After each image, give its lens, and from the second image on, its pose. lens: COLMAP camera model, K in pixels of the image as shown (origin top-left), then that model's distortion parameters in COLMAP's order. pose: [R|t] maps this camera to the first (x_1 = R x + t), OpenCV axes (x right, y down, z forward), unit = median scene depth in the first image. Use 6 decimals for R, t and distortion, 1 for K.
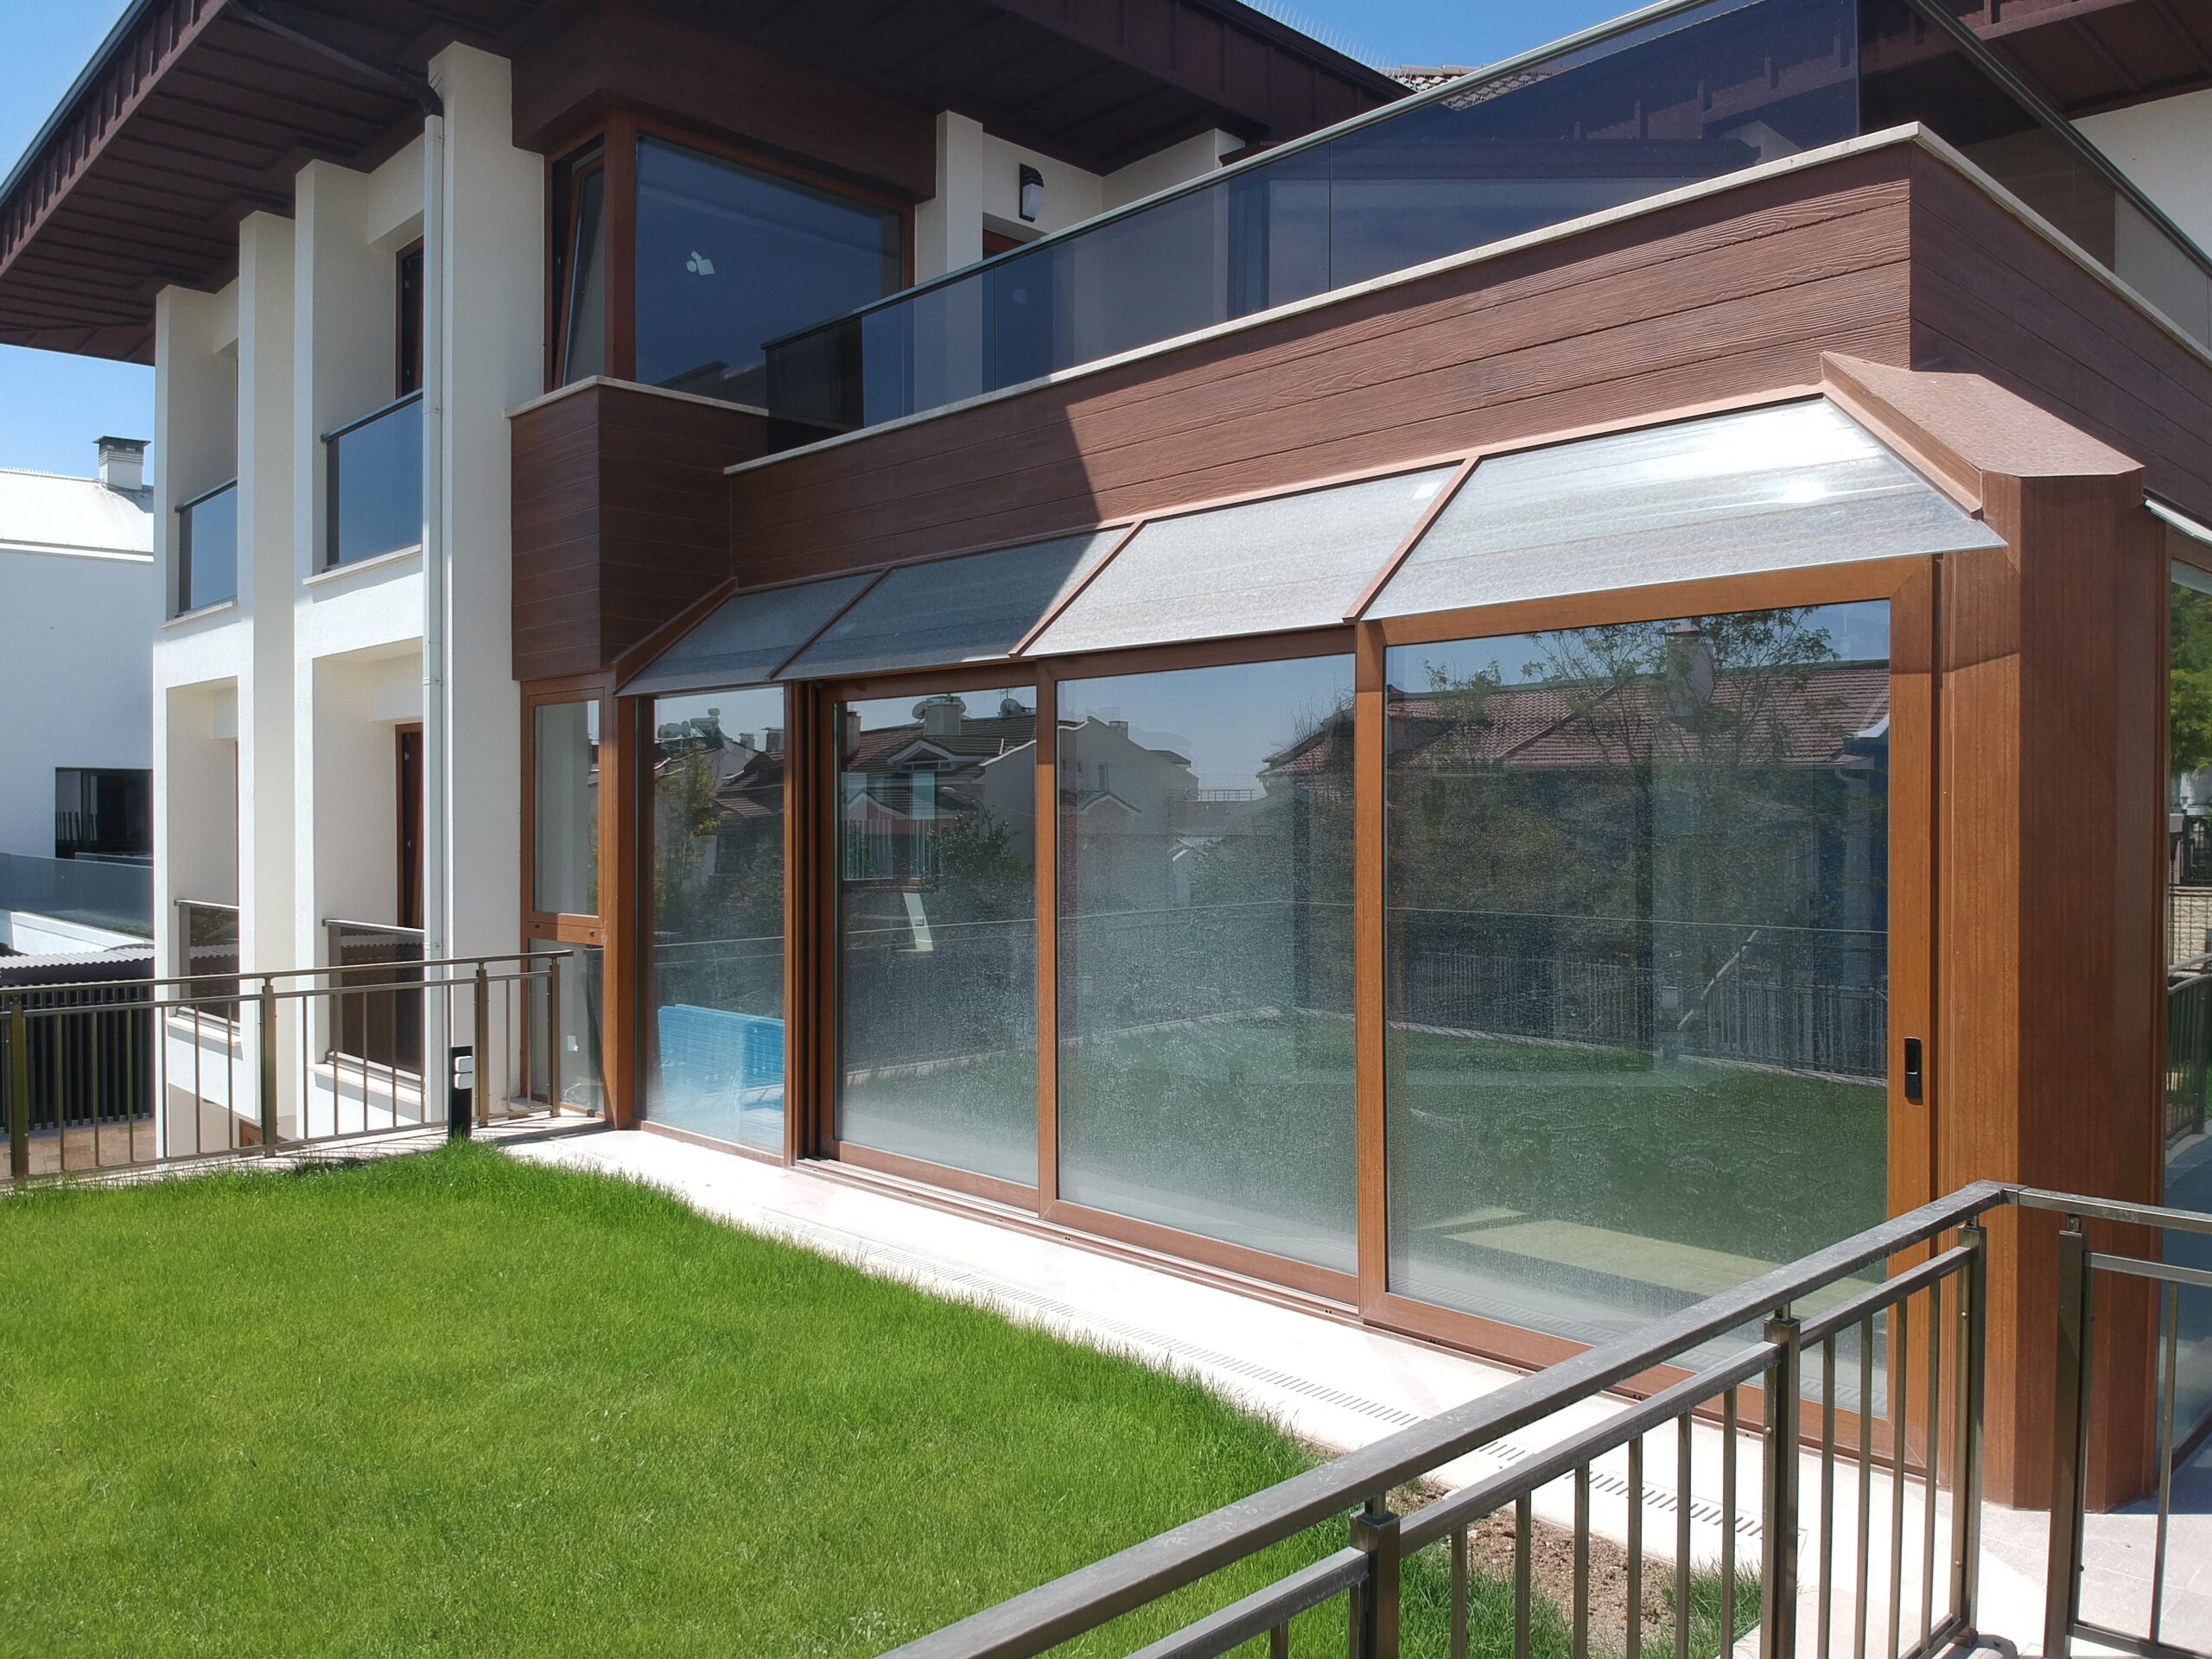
lens RADIAL K [[1621.3, 0, 1115.7], [0, 1621.3, 838.4], [0, 0, 1]] dist [0.069517, -0.132463]
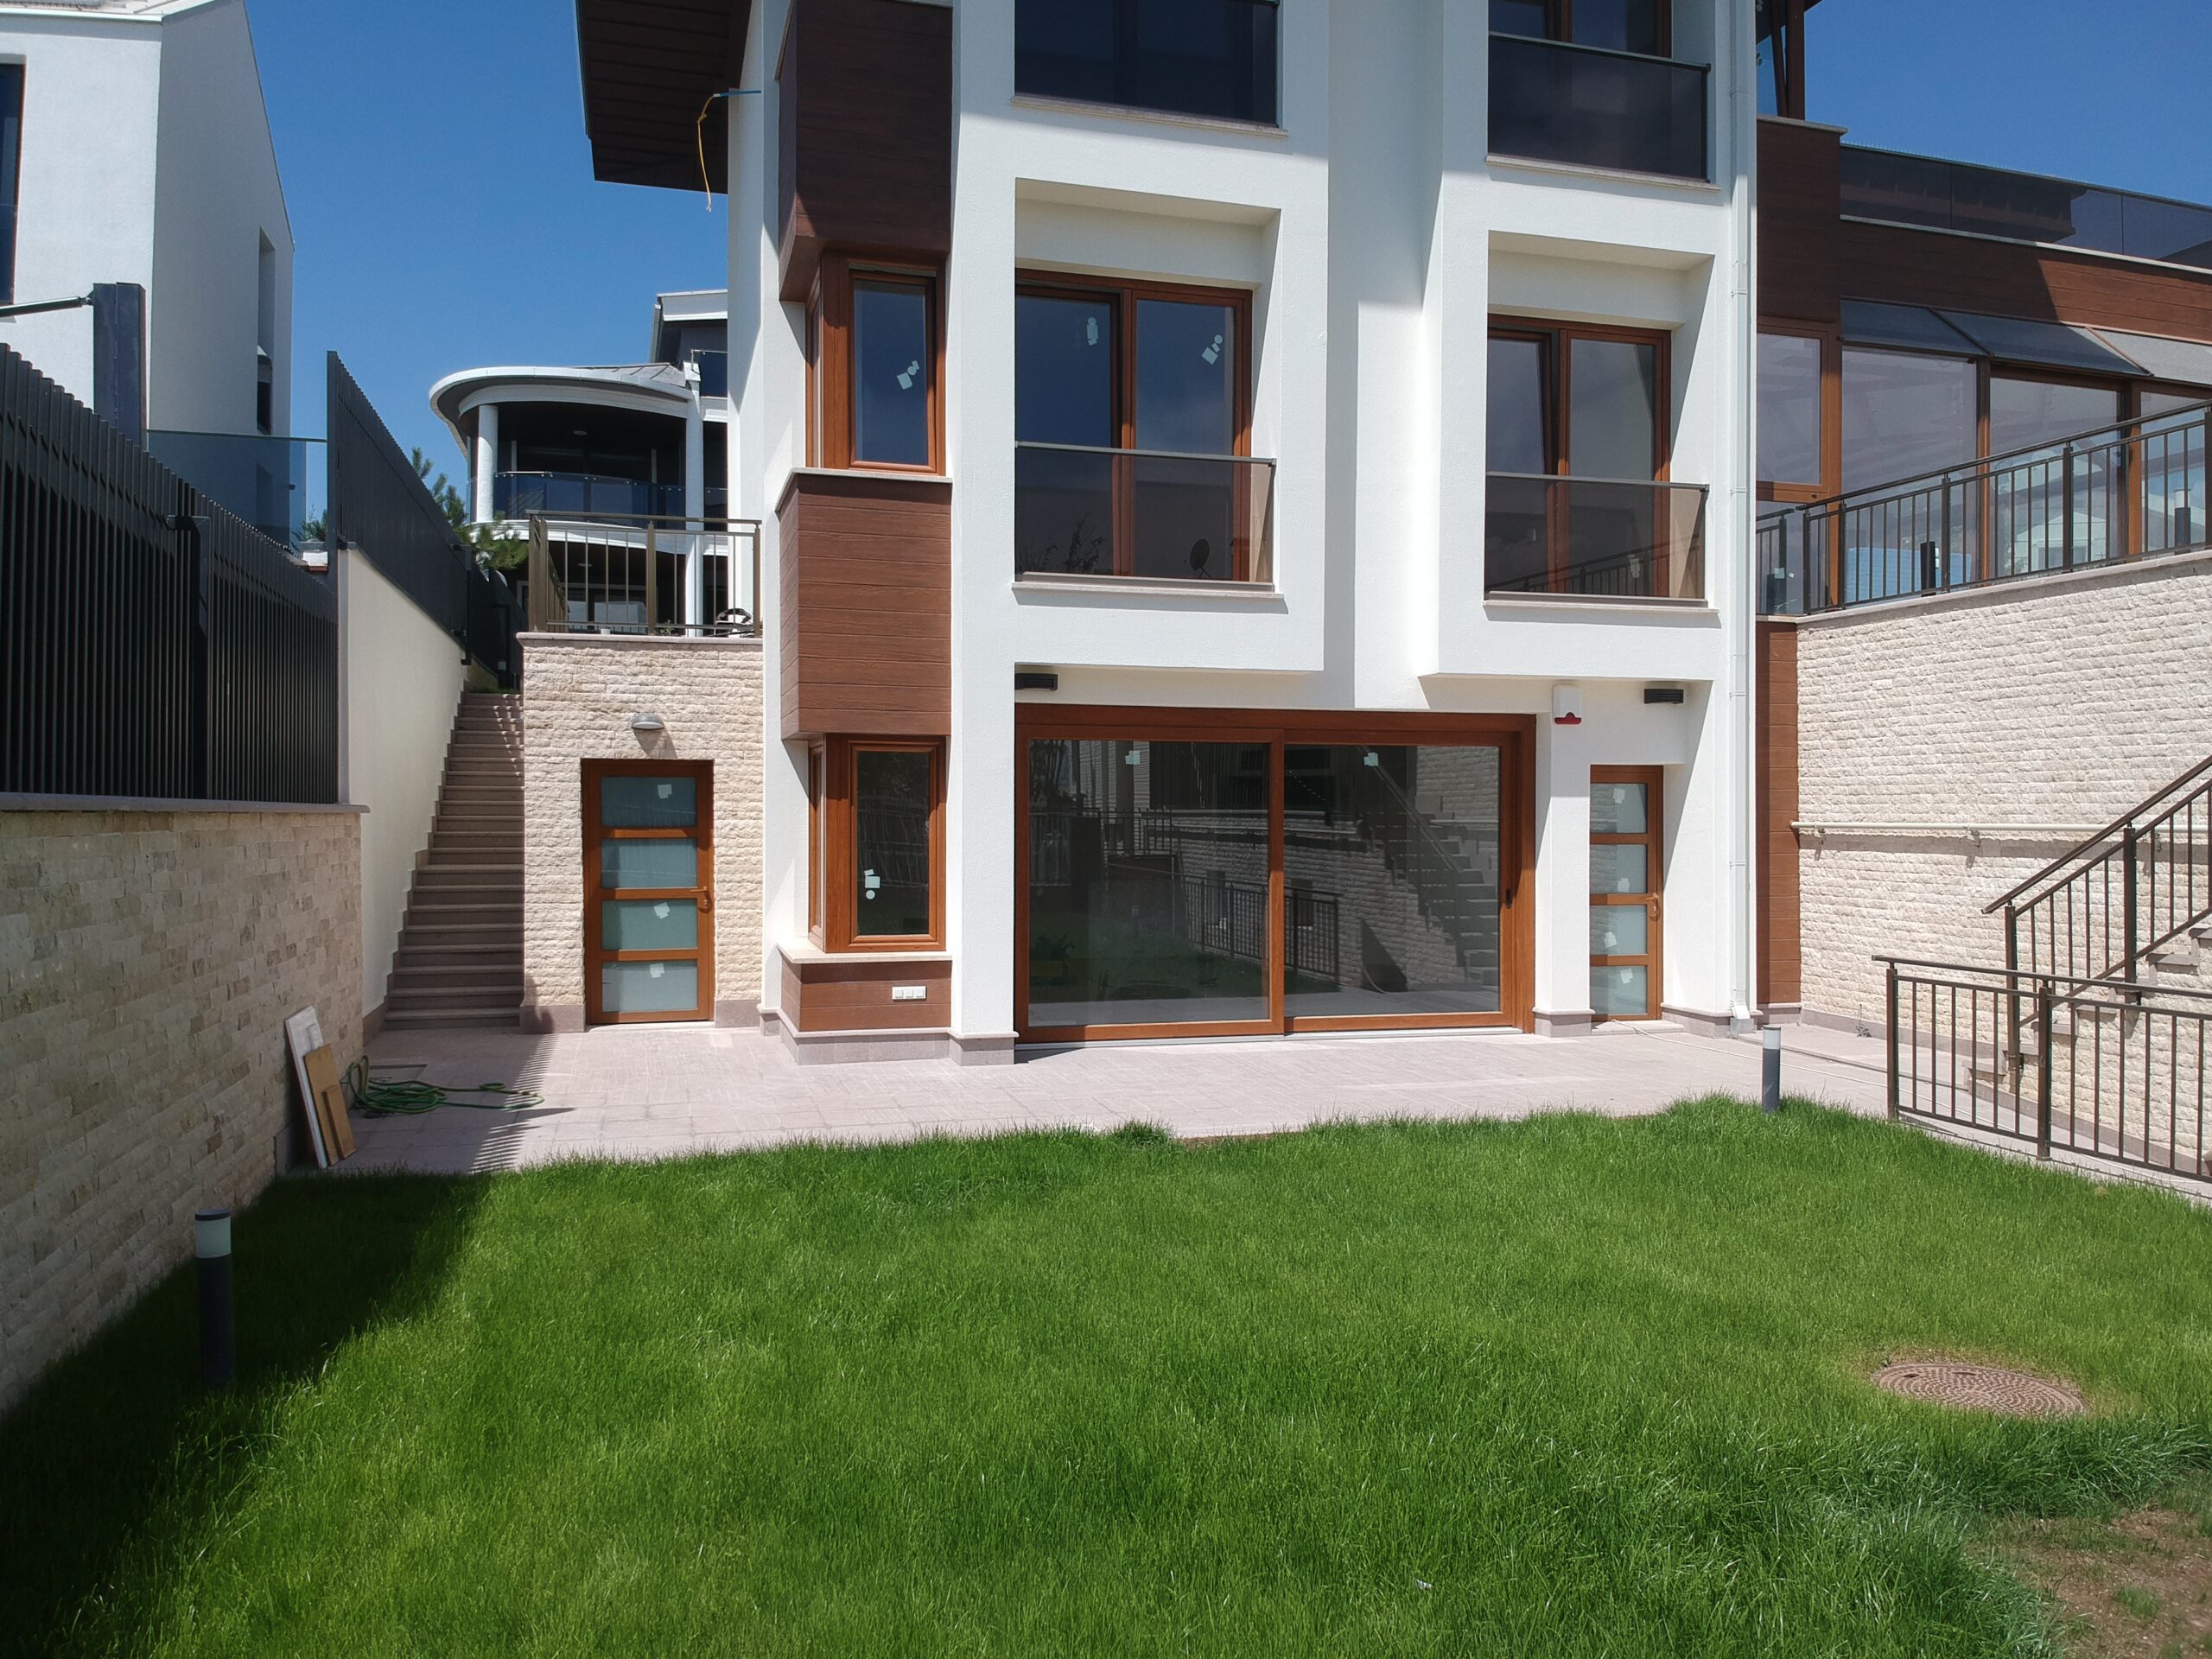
lens RADIAL K [[1621.3, 0, 1098.6], [0, 1621.3, 822.3], [0, 0, 1]] dist [0.069517, -0.132463]
pose [[0.479766, -0.001250, 0.877395, -2.817252], [0.006193, 0.999979, -0.001962, 0.514709], [-0.877374, 0.006375, 0.479764, 1.252478]]
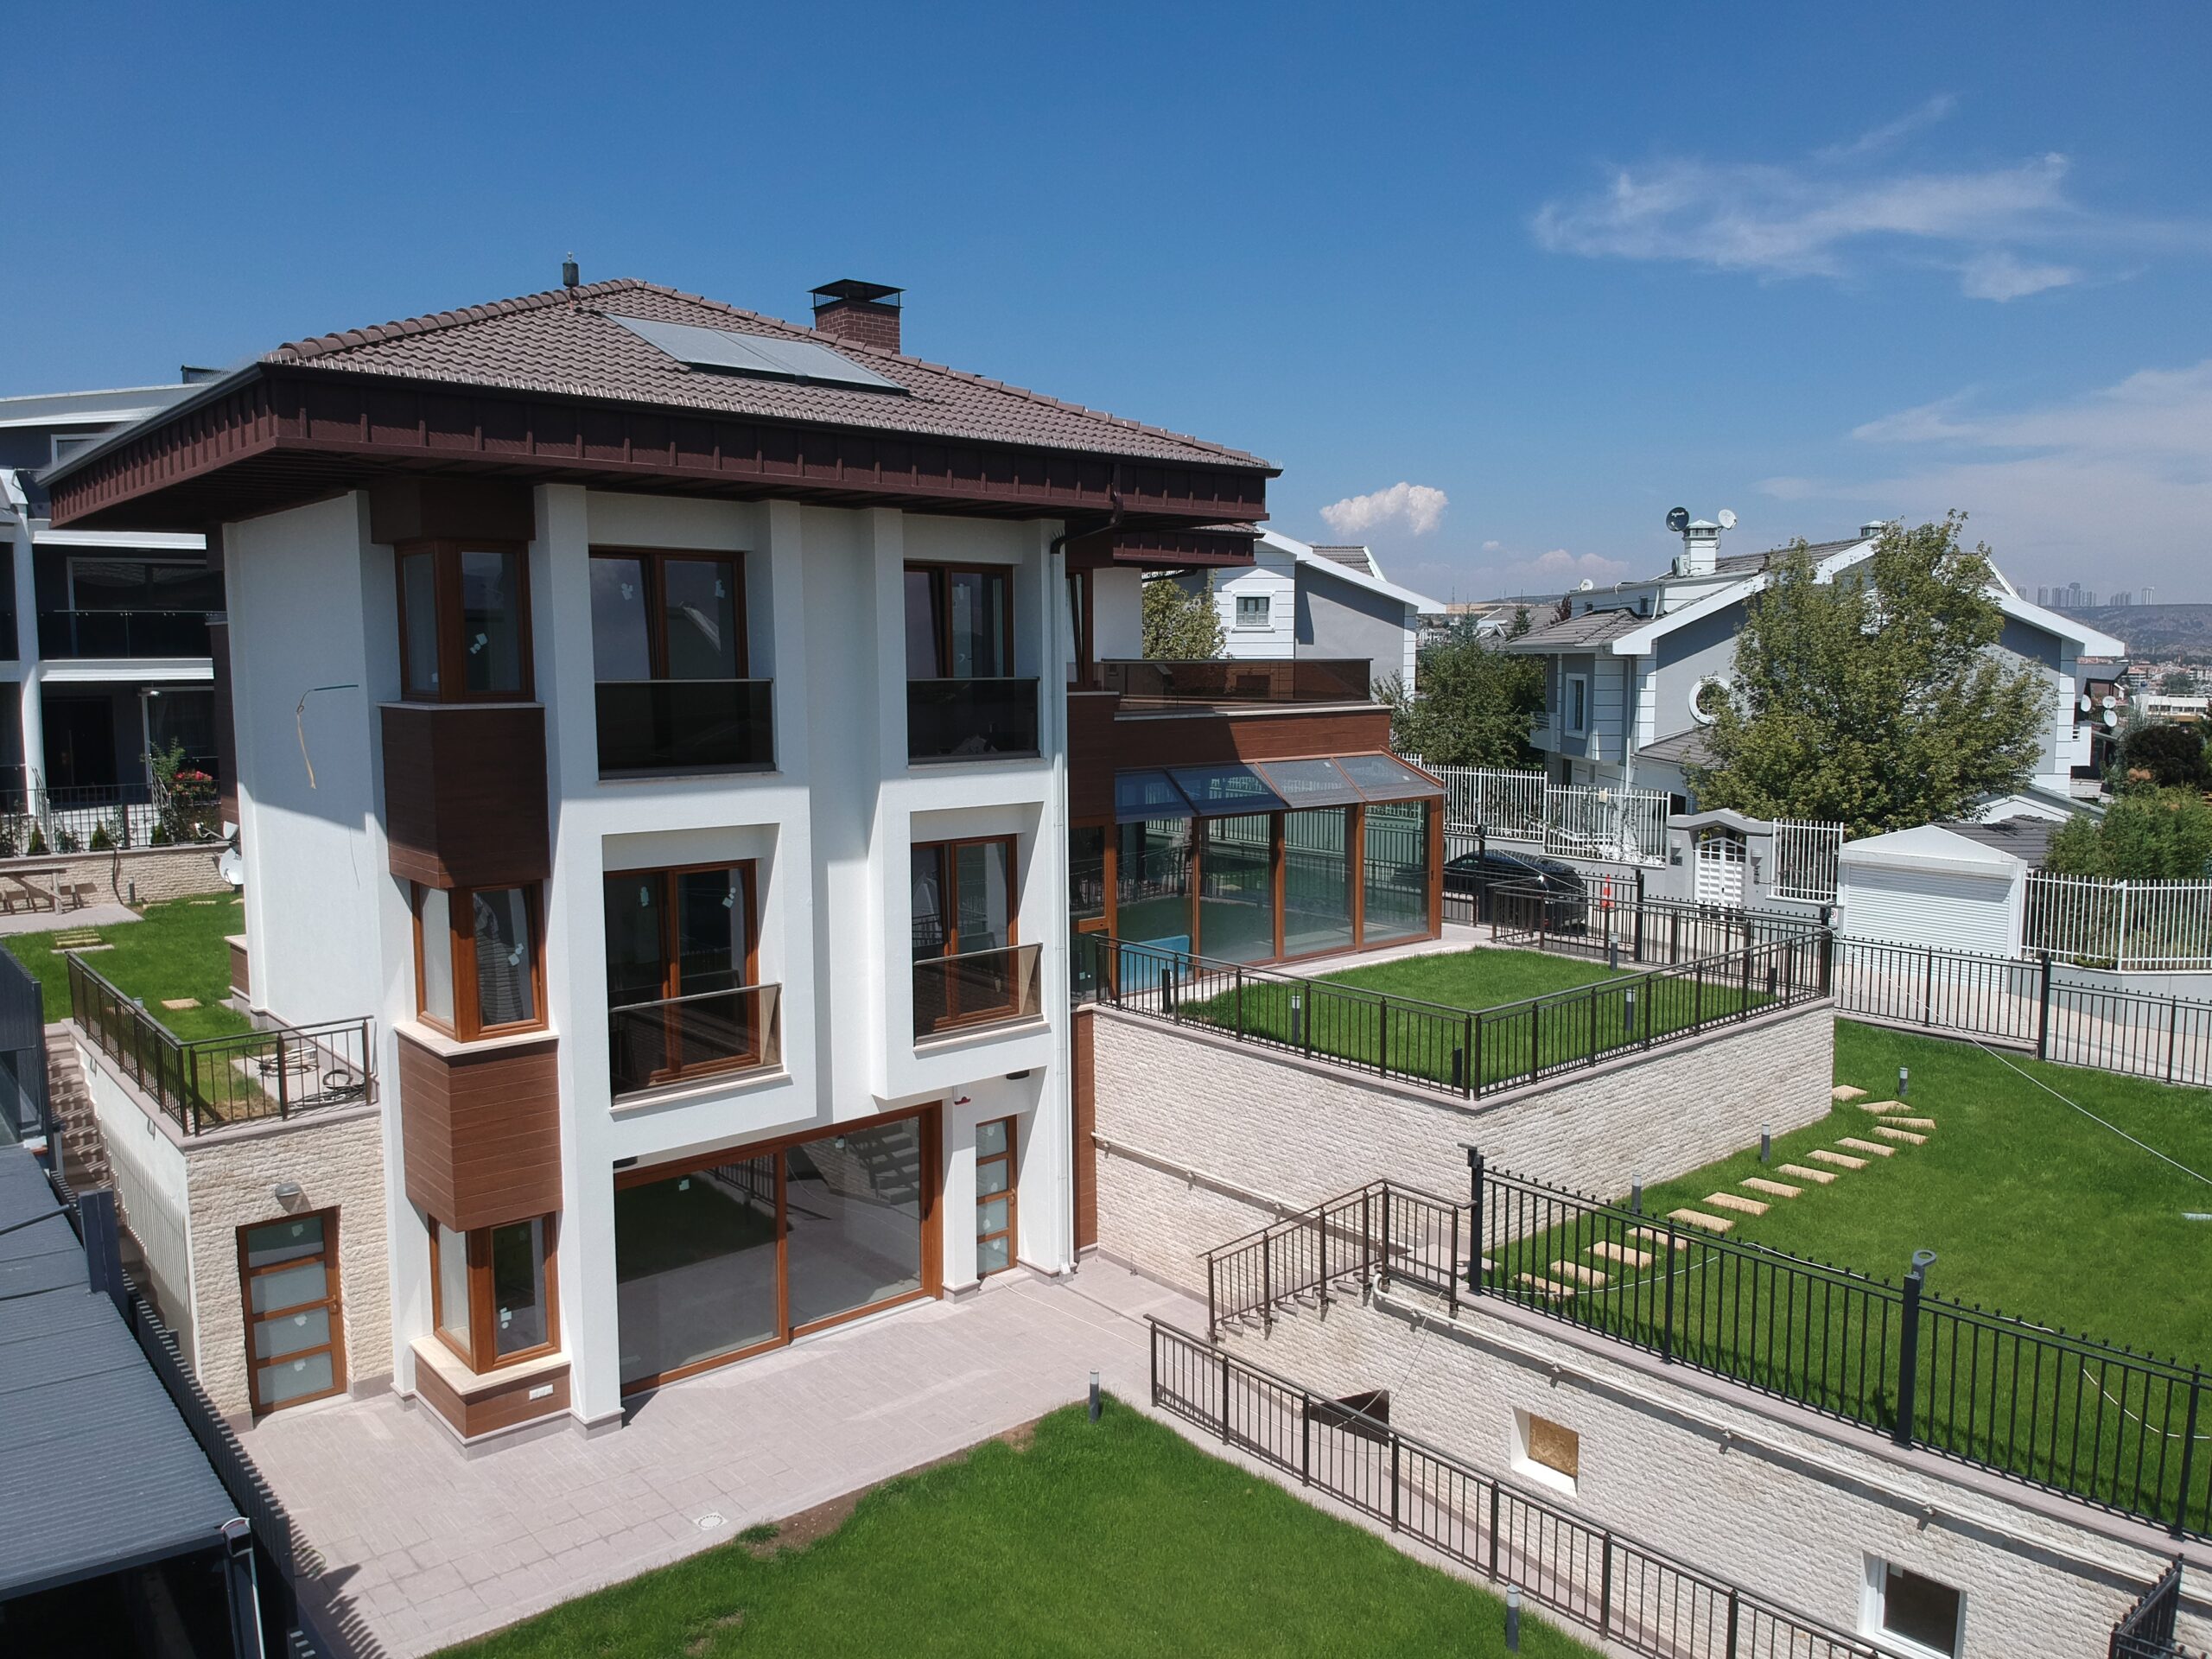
lens RADIAL K [[1621.3, 0, 1096.9], [0, 1621.3, 814.9], [0, 0, 1]] dist [0.069517, -0.132463]
pose [[0.066991, -0.098578, 0.992872, -3.791913], [0.016940, 0.995076, 0.097654, -0.471767], [-0.997610, 0.010277, 0.068331, 1.233533]]
